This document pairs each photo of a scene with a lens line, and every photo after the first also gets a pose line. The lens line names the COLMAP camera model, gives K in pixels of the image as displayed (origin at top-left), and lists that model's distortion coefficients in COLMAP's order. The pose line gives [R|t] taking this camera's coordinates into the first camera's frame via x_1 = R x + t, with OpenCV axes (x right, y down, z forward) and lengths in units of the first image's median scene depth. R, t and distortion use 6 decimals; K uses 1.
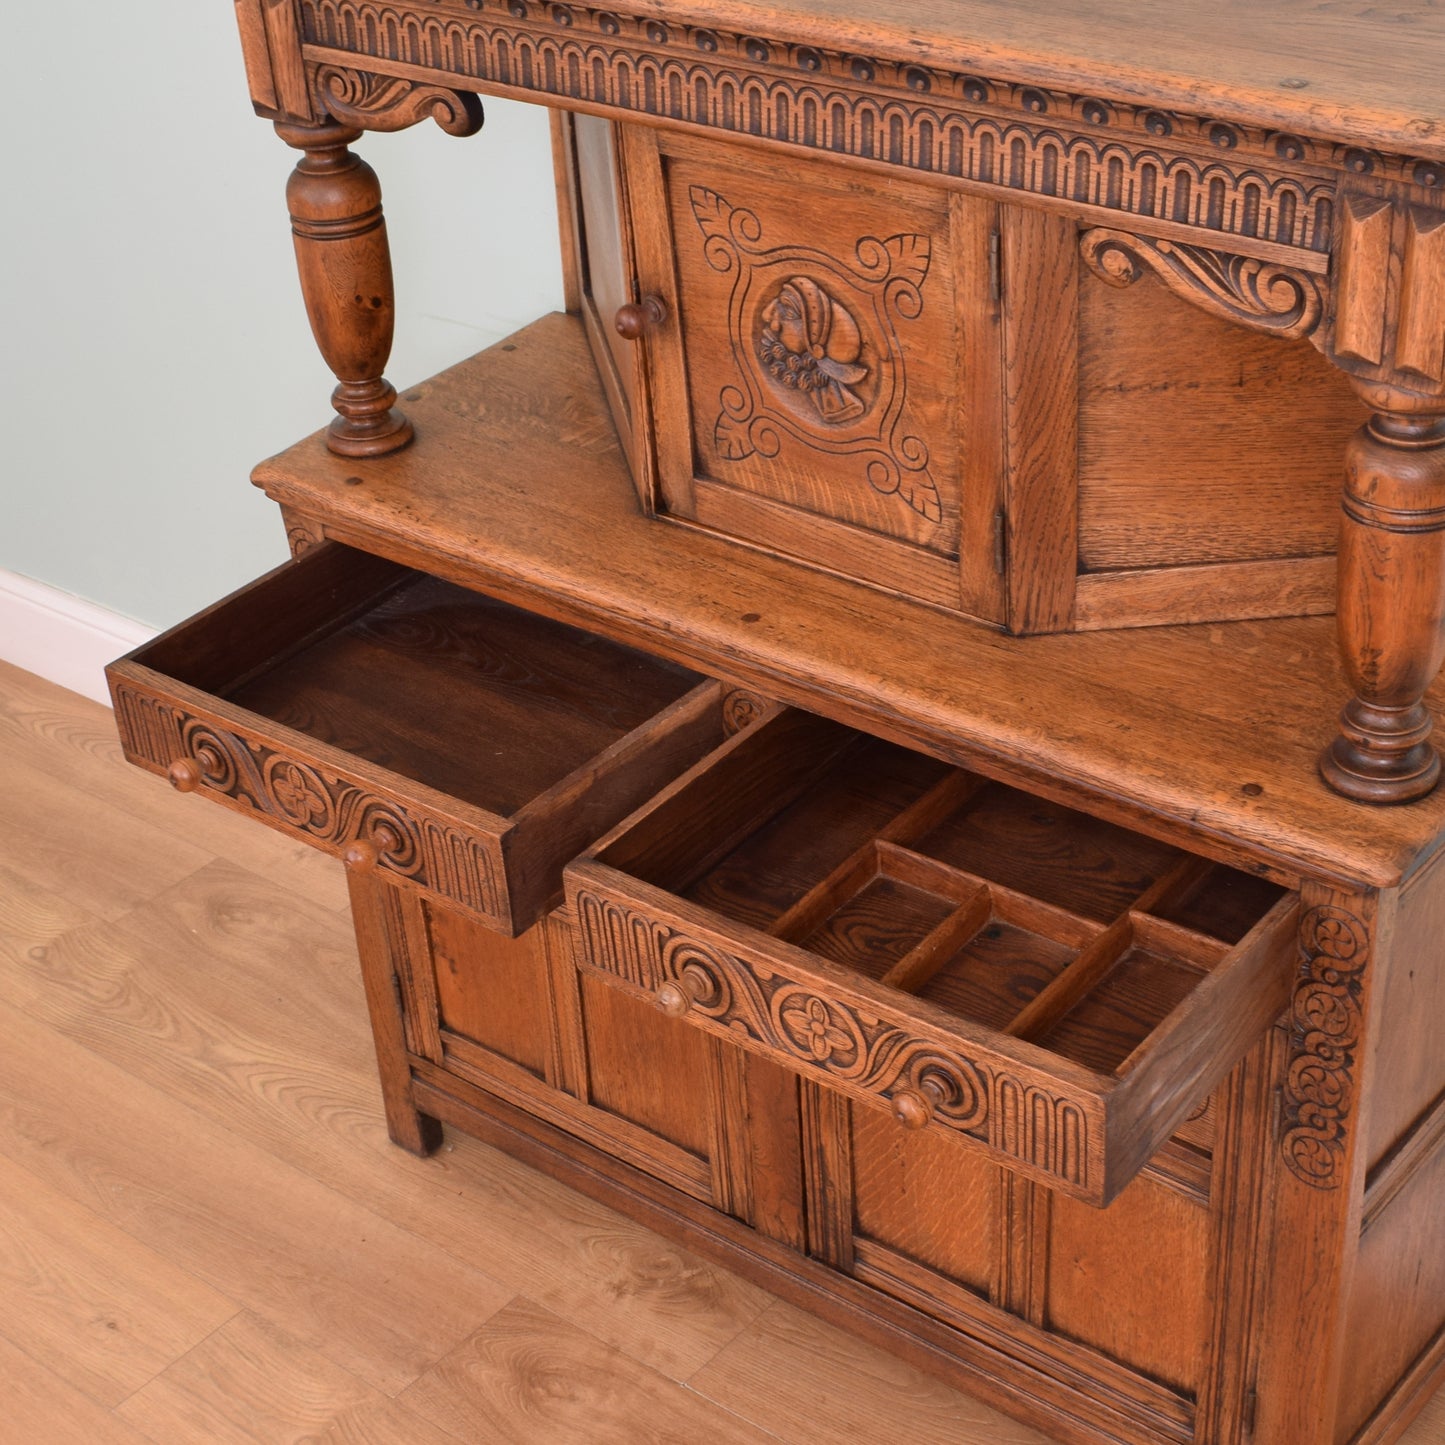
lens RADIAL K [[2574.3, 0, 627.7], [0, 2574.3, 900.3], [0, 0, 1]] dist [-0.077201, -0.089375]
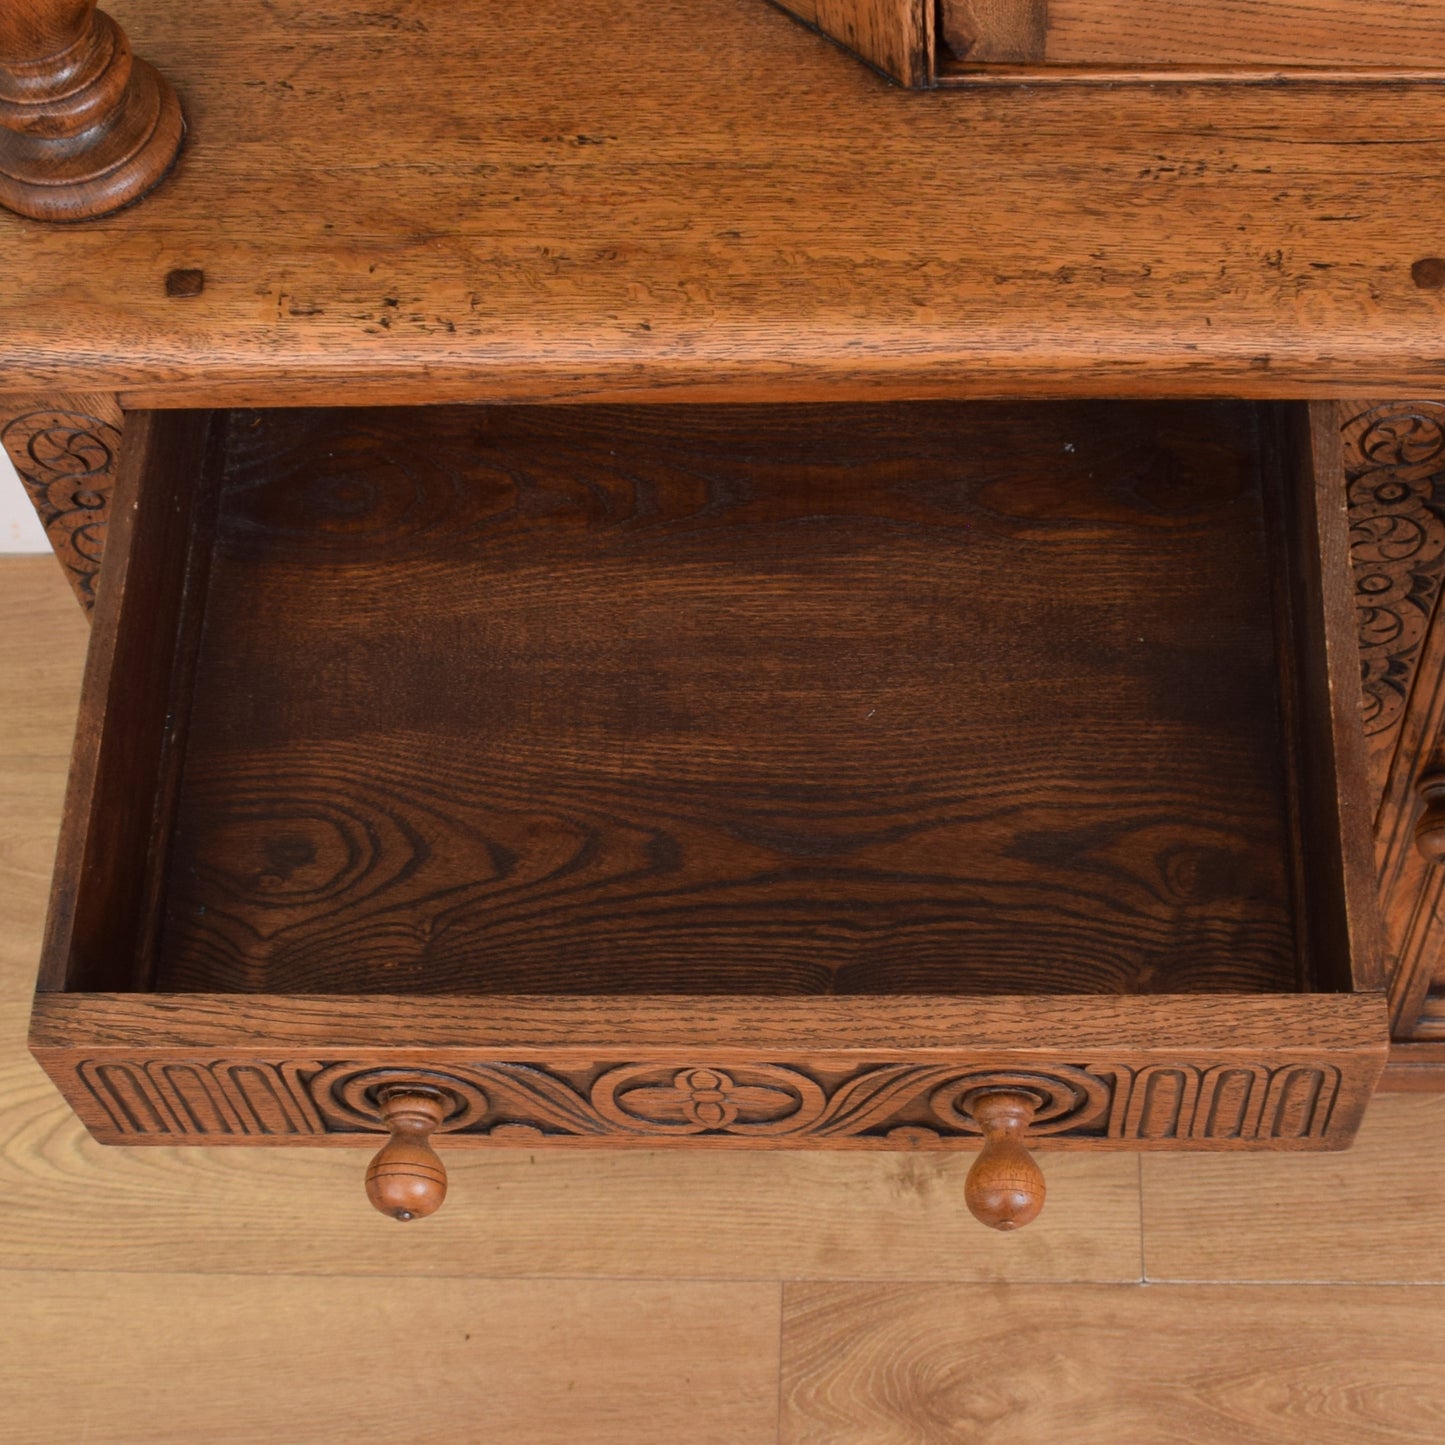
lens RADIAL K [[2807.4, 0, 722.5], [0, 2807.4, 722.5], [0, 0, 1]] dist [-0.067405, -0.181446]
pose [[0.779947, -0.527139, 0.337354, -0.265366], [0.362475, 0.819905, 0.443134, -0.317500], [-0.510191, -0.223338, 0.830557, 0.657110]]
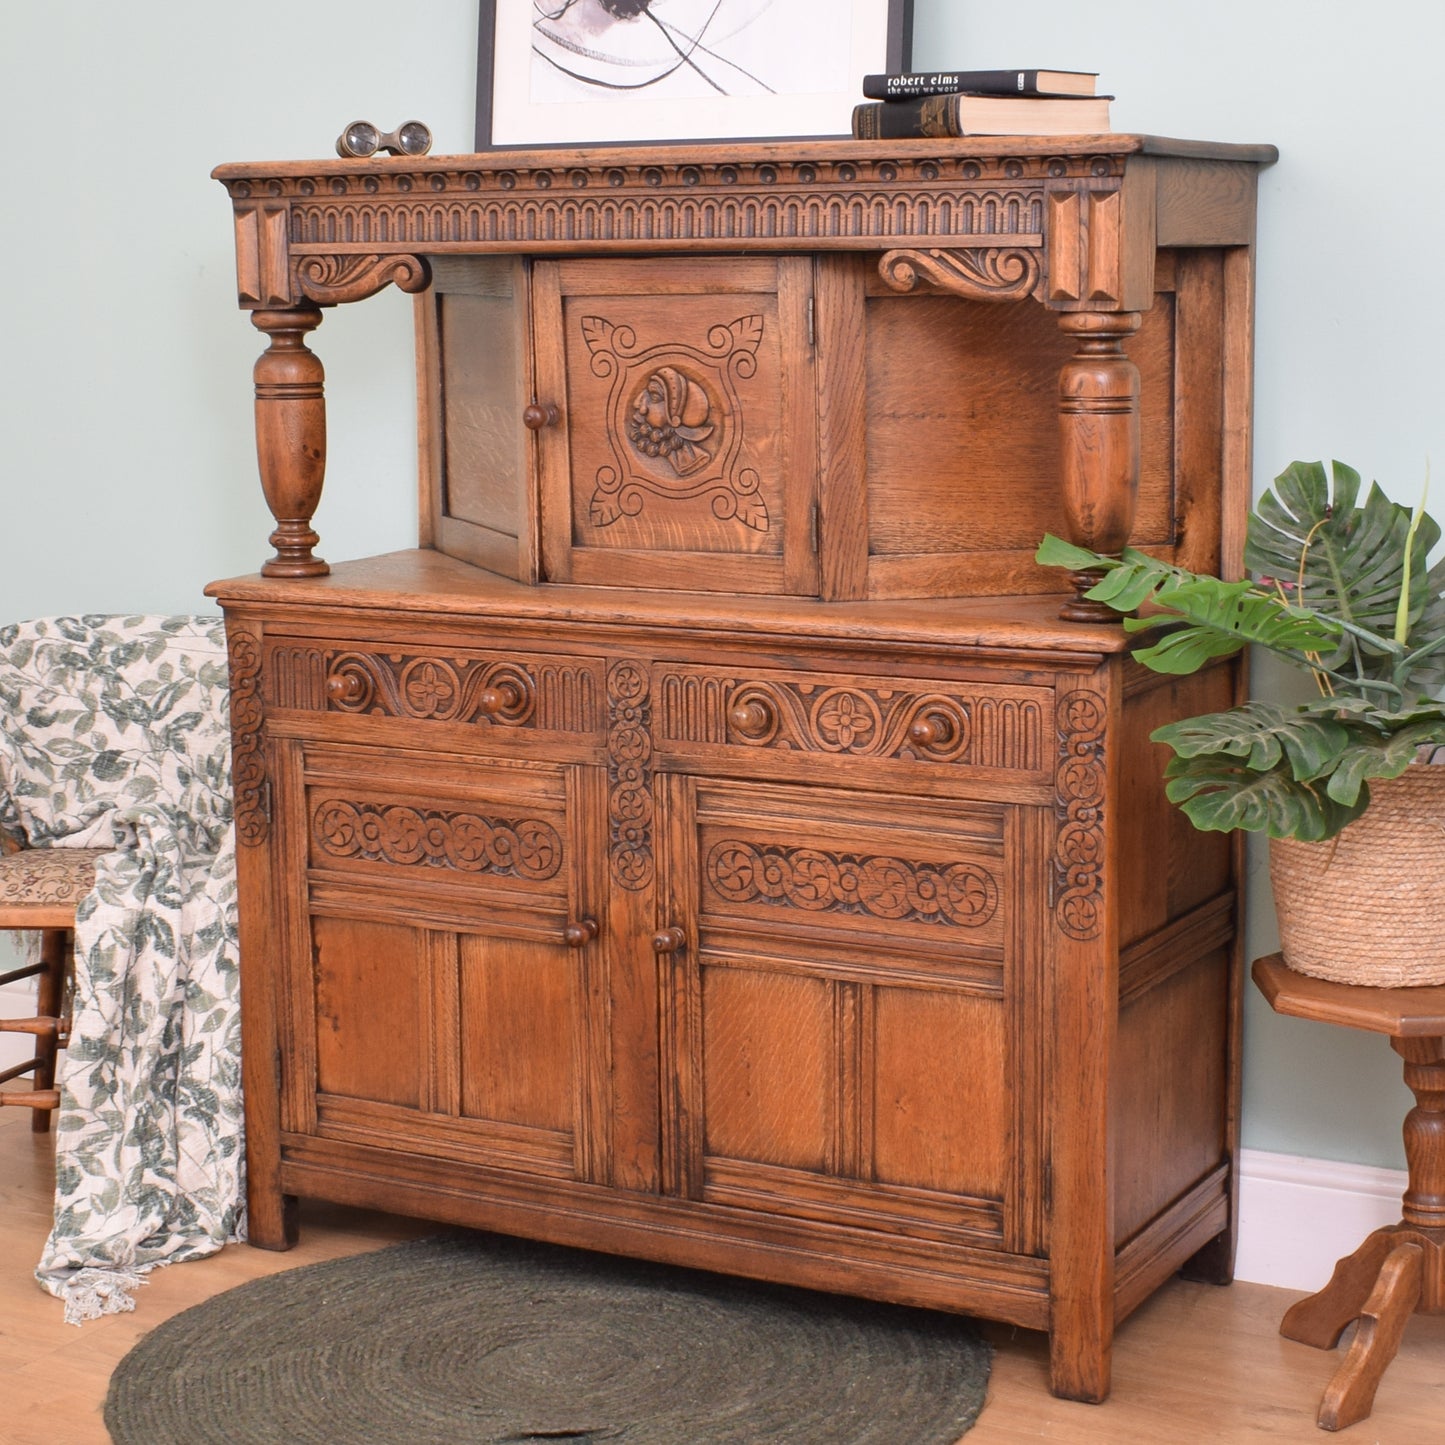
lens RADIAL K [[2882.0, 0, 722.5], [0, 2882.0, 722.5], [0, 0, 1]] dist [-0.082052, -0.050548]
pose [[0.975311, 0.036670, 0.217770, -0.242856], [0.065020, 0.894724, -0.441860, 0.644193], [-0.211047, 0.445111, 0.870250, -0.320187]]
